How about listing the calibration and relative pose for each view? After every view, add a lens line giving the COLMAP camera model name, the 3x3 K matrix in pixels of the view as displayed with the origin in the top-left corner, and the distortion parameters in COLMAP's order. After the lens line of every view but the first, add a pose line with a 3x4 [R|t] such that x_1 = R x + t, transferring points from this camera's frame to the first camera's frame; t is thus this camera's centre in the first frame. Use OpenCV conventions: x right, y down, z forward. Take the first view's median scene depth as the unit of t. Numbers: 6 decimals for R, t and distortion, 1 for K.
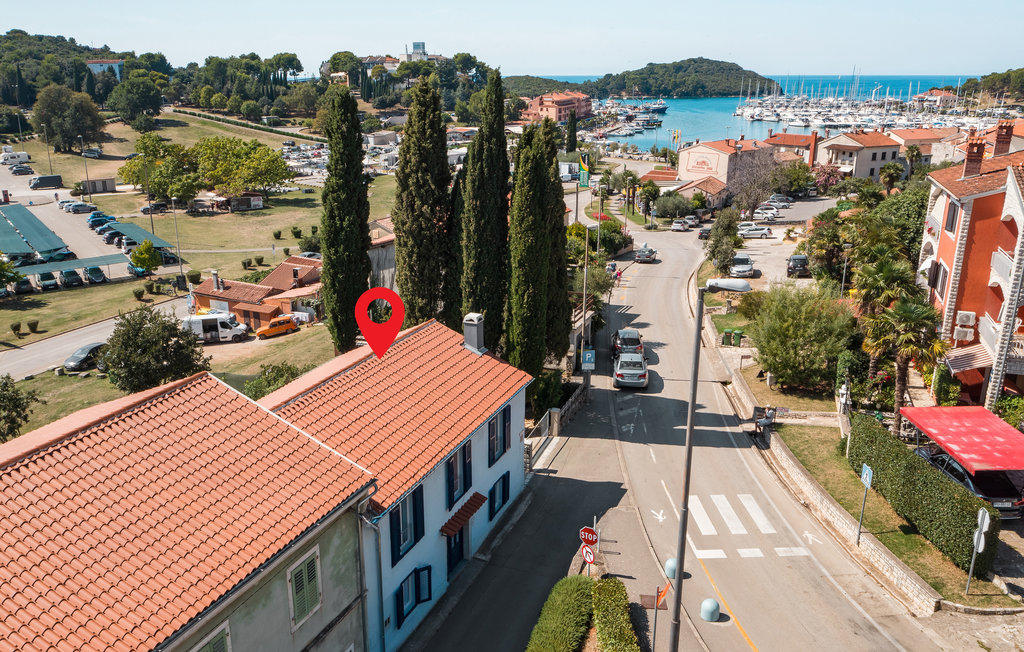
lens RADIAL K [[840.3, 0, 510.3], [0, 840.3, 328.9], [0, 0, 1]] dist [-0.003103, -0.004251]
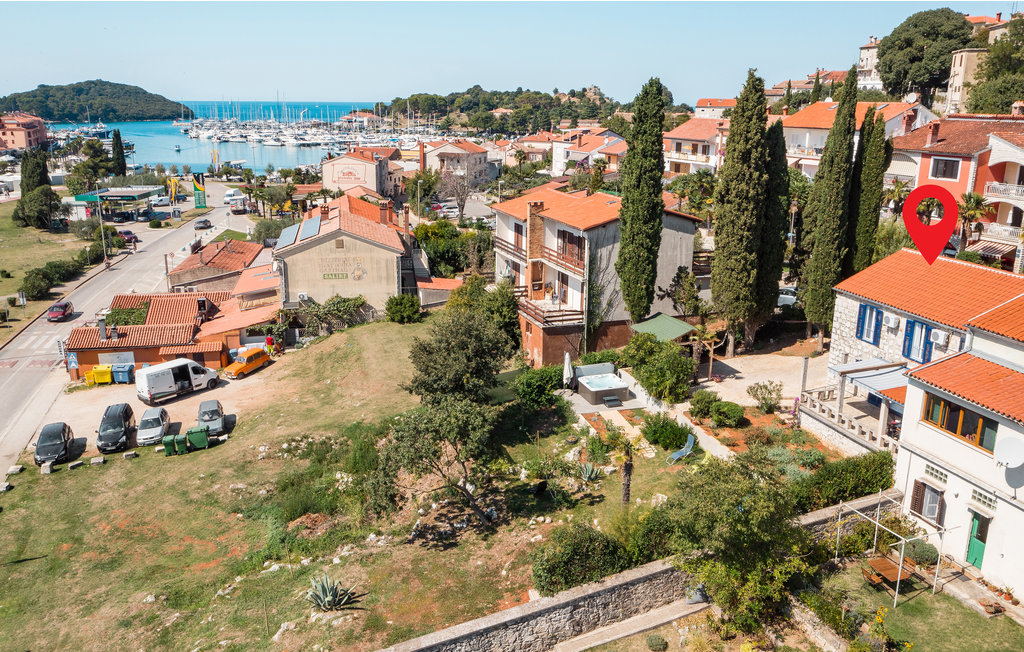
lens RADIAL K [[840.3, 0, 491.7], [0, 840.3, 319.2], [0, 0, 1]] dist [-0.003103, -0.004251]
pose [[0.762993, -0.154406, 0.627694, -0.127928], [0.179496, 0.983472, 0.023738, -0.004393], [-0.620985, 0.094557, 0.778098, 0.034493]]
